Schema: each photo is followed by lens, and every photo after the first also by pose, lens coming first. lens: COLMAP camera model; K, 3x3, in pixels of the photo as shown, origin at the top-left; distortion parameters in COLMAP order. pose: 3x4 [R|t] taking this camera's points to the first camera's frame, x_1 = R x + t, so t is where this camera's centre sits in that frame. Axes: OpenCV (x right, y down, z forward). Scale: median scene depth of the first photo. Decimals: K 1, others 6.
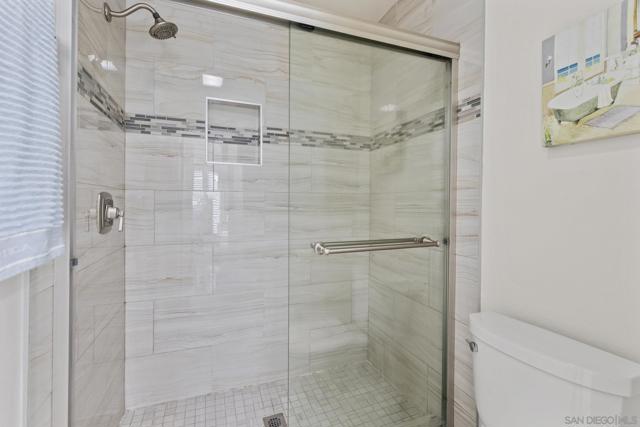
lens RADIAL K [[291.6, 0, 320.3], [0, 291.6, 211.2], [0, 0, 1]] dist [0.006157, -0.002029]
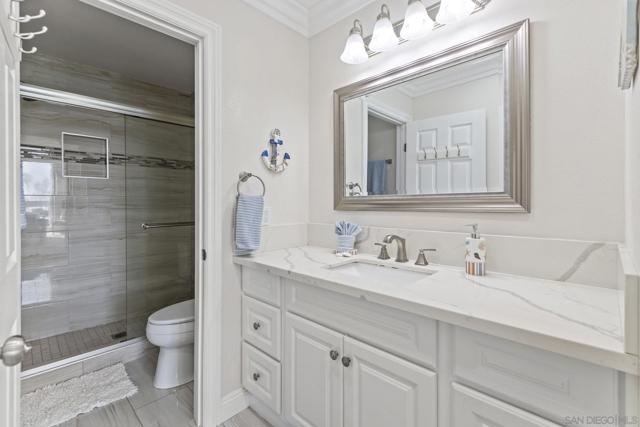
lens RADIAL K [[291.6, 0, 320.6], [0, 291.6, 211.0], [0, 0, 1]] dist [0.006157, -0.002029]
pose [[0.903665, -0.009570, 0.428133, 0.141442], [0.007201, 0.999948, 0.007152, 0.008272], [-0.428180, -0.003380, 0.903687, -0.826763]]
